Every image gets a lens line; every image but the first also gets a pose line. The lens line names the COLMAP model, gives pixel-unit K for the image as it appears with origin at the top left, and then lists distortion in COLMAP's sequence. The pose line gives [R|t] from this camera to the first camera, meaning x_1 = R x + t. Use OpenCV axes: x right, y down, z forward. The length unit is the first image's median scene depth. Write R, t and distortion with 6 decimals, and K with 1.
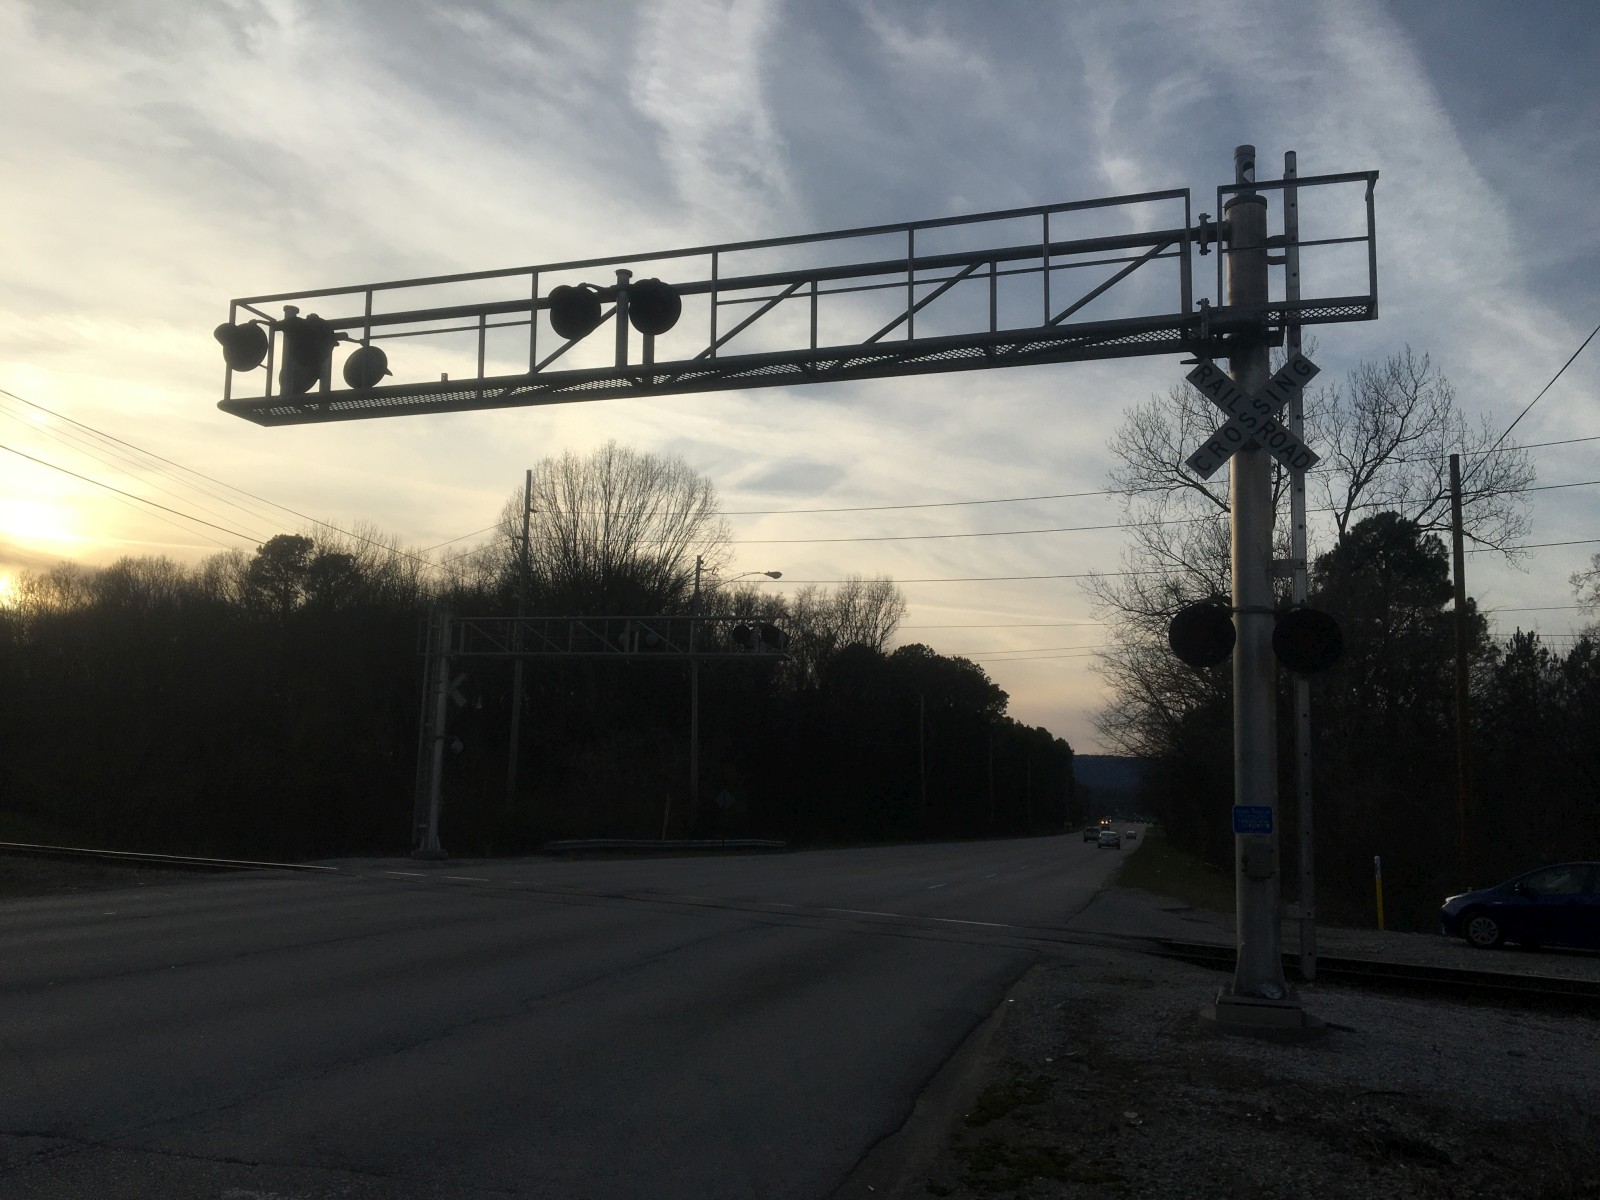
lens RADIAL K [[1375.1, 0, 766.3], [0, 1375.1, 603.0], [0, 0, 1]] dist [0.108688, -0.147055]
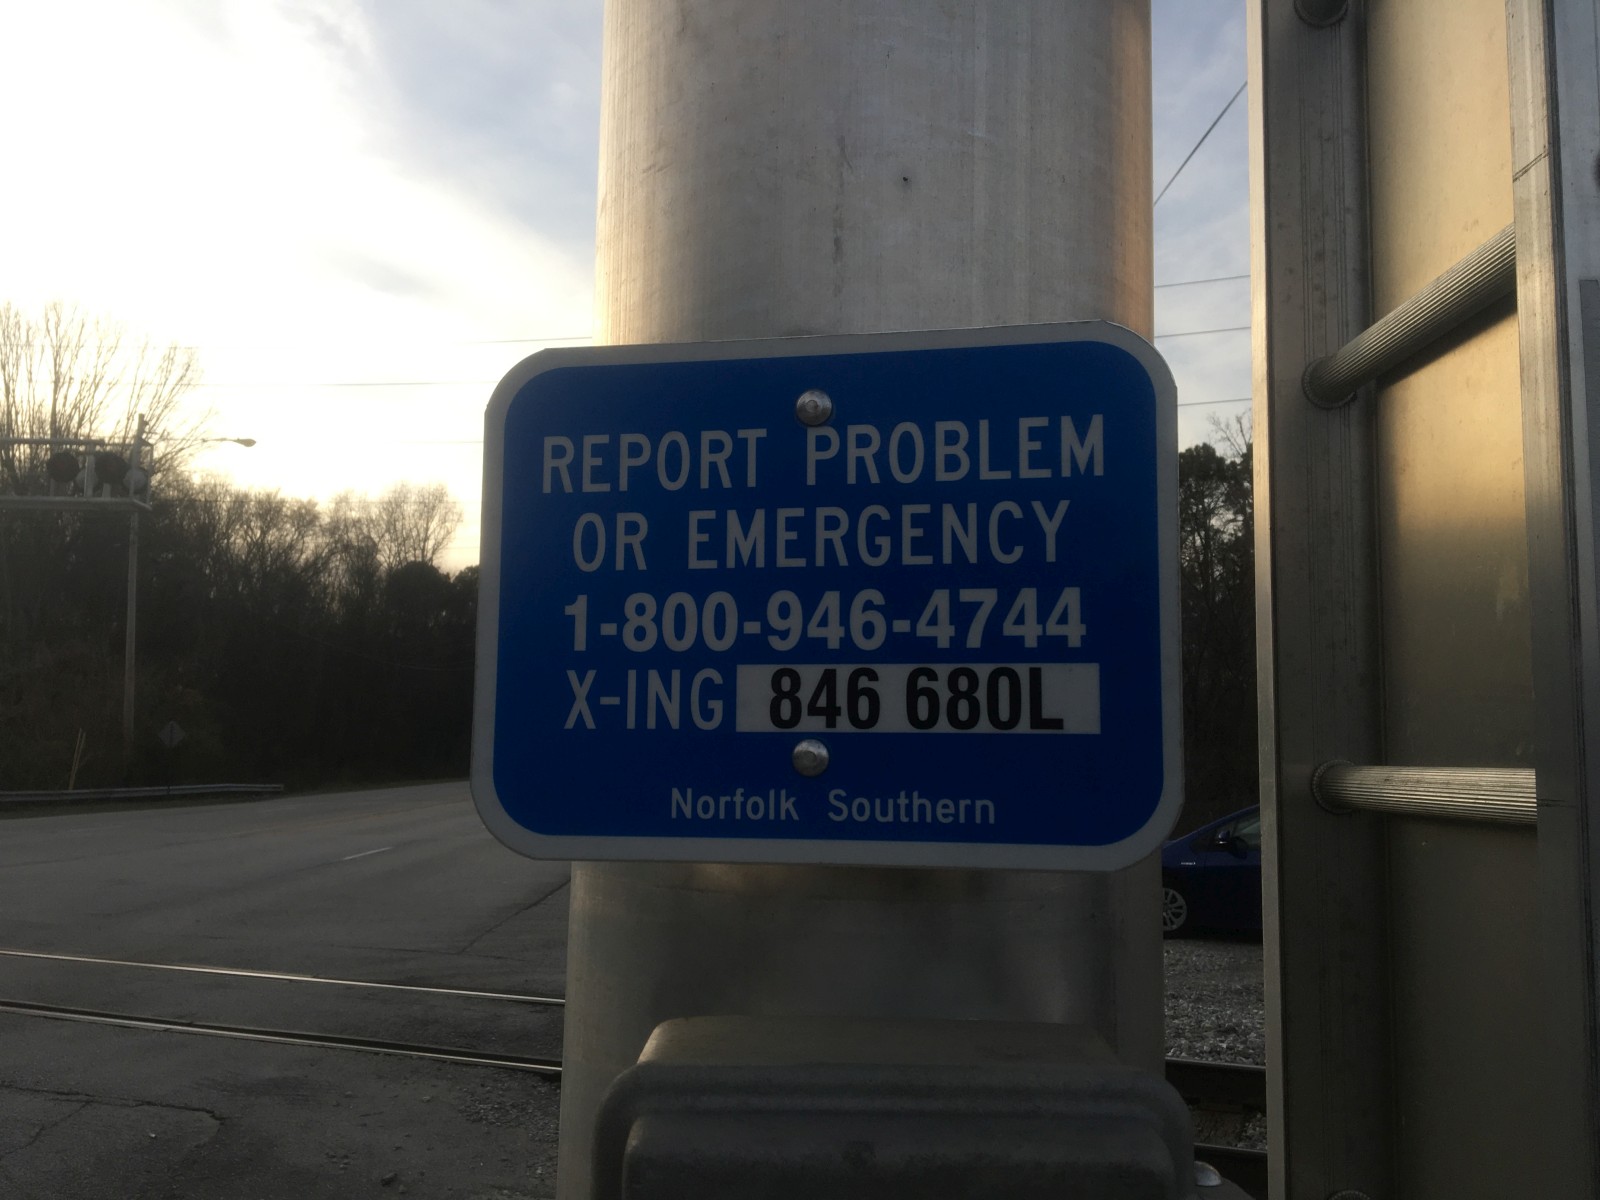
lens RADIAL K [[1375.1, 0, 766.3], [0, 1375.1, 603.0], [0, 0, 1]] dist [0.108688, -0.147055]
pose [[0.956444, 0.013580, 0.291600, 0.230336], [-0.027409, 0.998682, 0.043392, 0.112349], [-0.290627, -0.049494, 0.955556, 0.664460]]
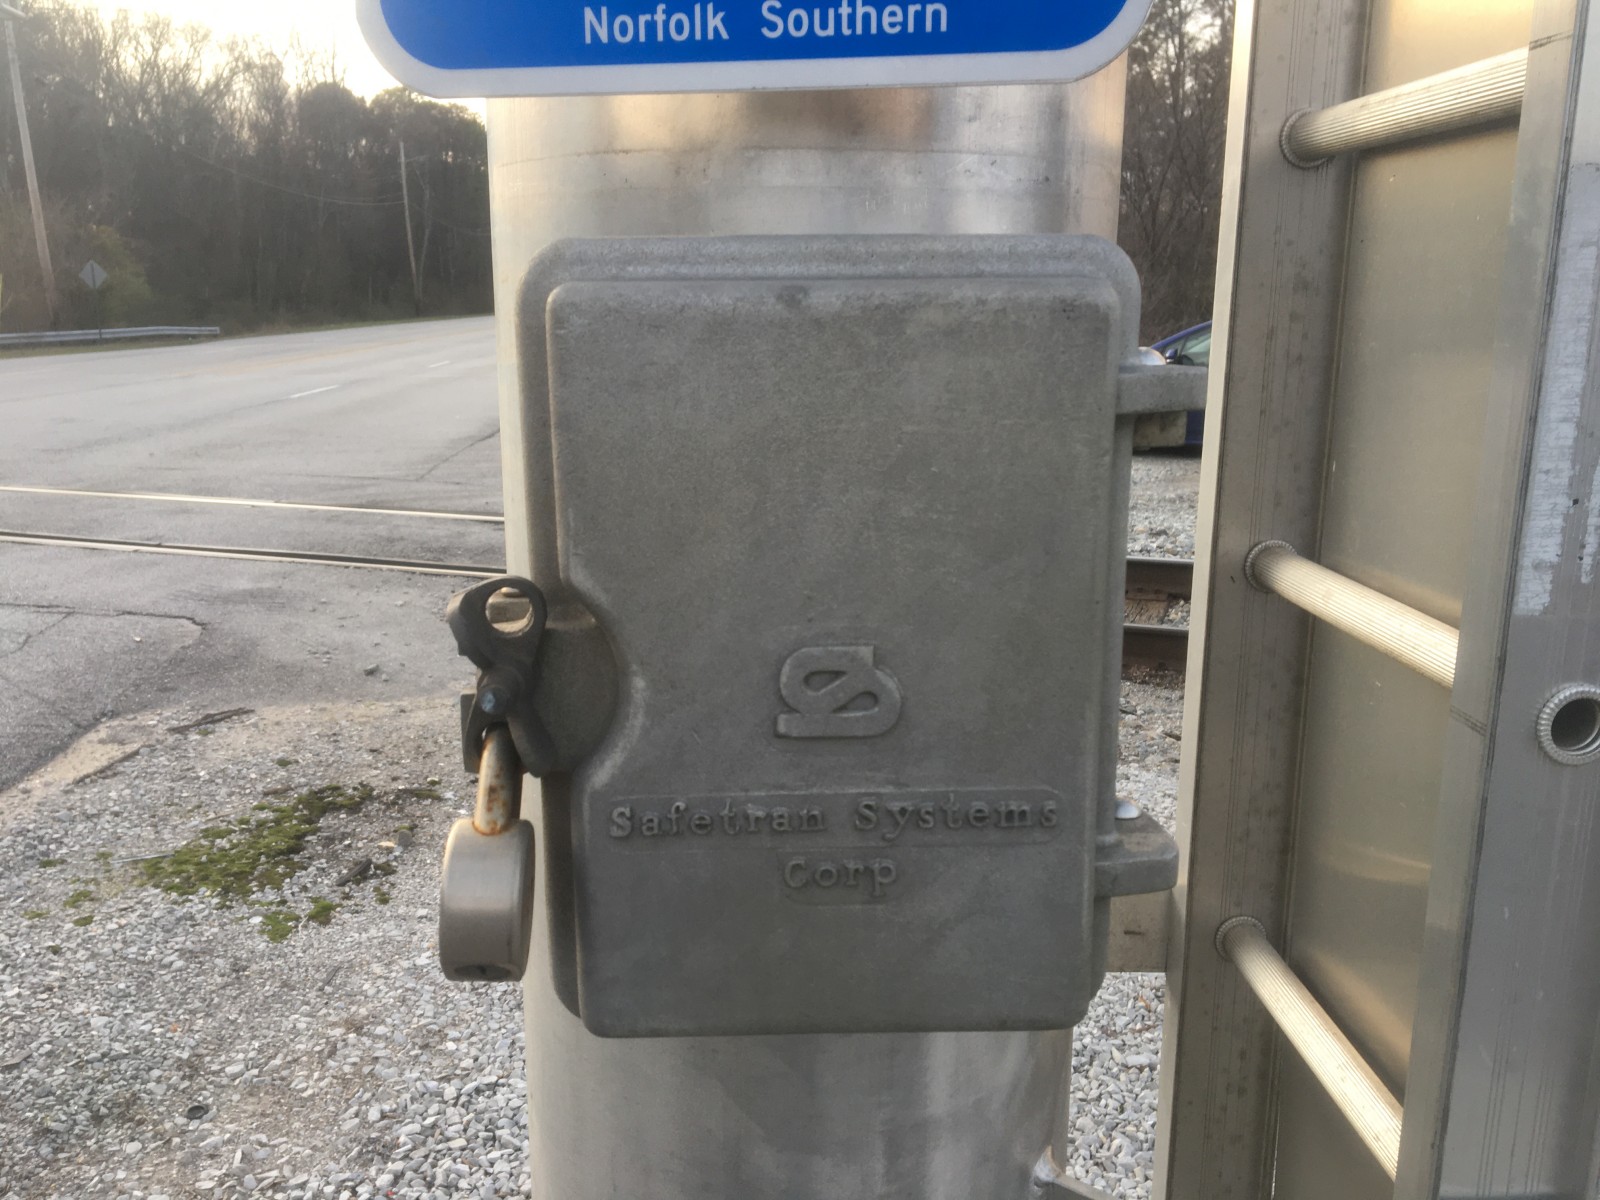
lens RADIAL K [[1375.1, 0, 766.3], [0, 1375.1, 603.0], [0, 0, 1]] dist [0.108688, -0.147055]
pose [[0.944894, -0.108596, 0.308839, 0.232119], [-0.010966, 0.932351, 0.361389, 0.129998], [-0.327192, -0.344861, 0.879782, 0.665685]]
